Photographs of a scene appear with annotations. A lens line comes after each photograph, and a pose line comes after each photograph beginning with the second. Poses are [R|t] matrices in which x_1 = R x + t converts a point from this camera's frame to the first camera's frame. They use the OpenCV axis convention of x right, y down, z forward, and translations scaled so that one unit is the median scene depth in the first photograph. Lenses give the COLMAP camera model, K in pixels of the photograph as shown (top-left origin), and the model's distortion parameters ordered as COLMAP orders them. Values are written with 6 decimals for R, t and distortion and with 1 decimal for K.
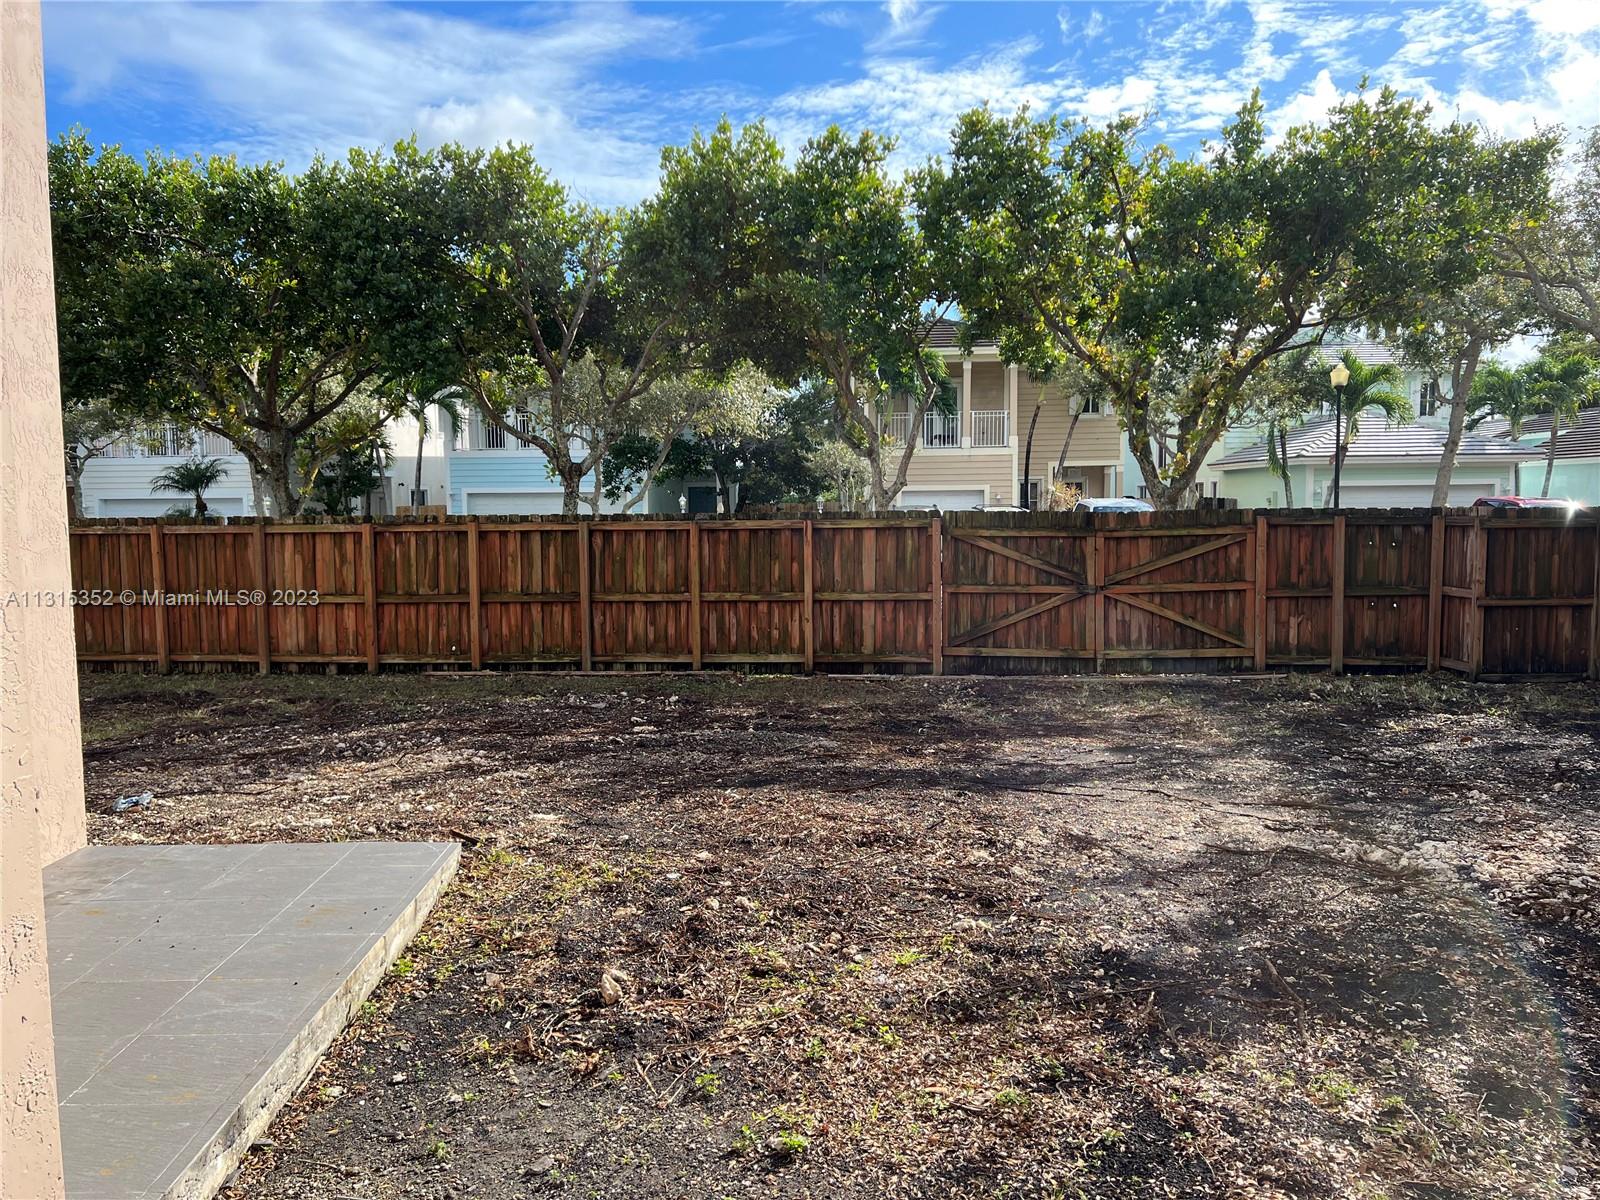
lens RADIAL K [[1196.9, 0, 801.9], [0, 1196.9, 607.4], [0, 0, 1]] dist [0.061476, -0.072529]
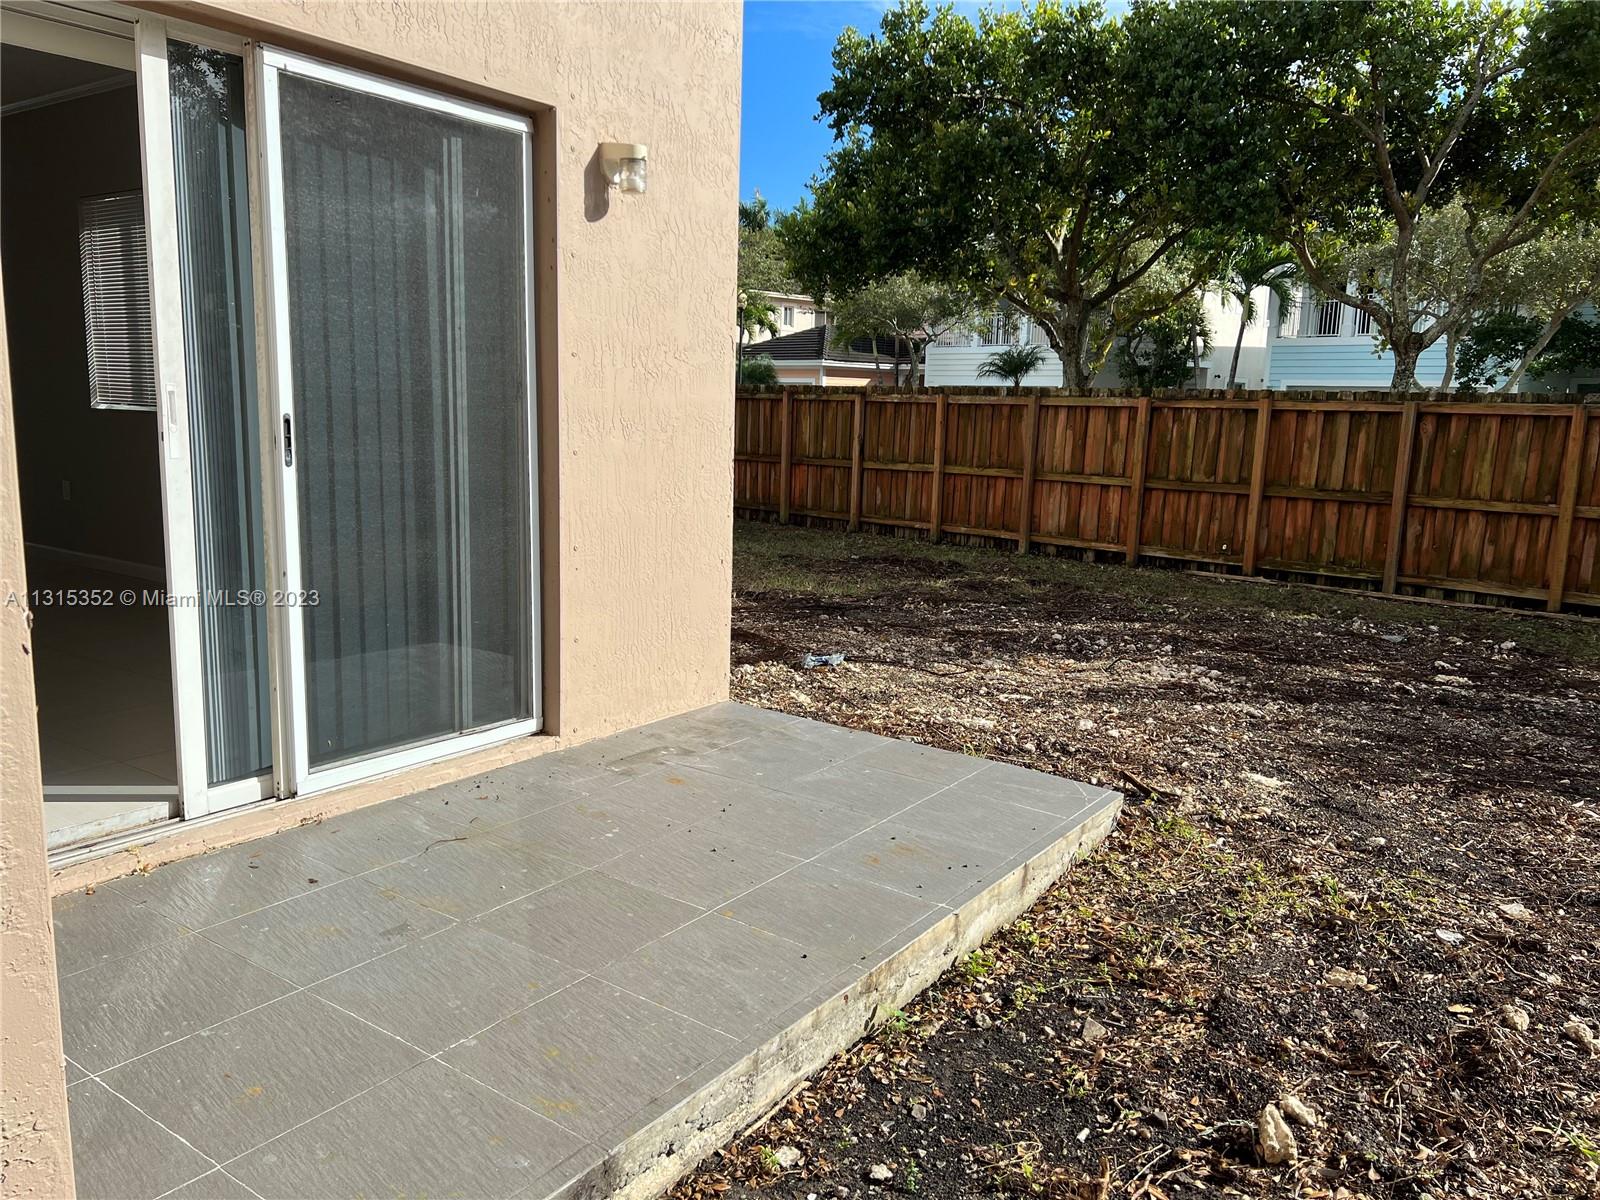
lens RADIAL K [[1196.9, 0, 784.3], [0, 1196.9, 604.9], [0, 0, 1]] dist [0.061476, -0.072529]
pose [[0.785303, 0.135430, -0.604117, -0.010019], [-0.088014, 0.990292, 0.107591, 0.010393], [0.612823, -0.031321, 0.789599, 0.131359]]
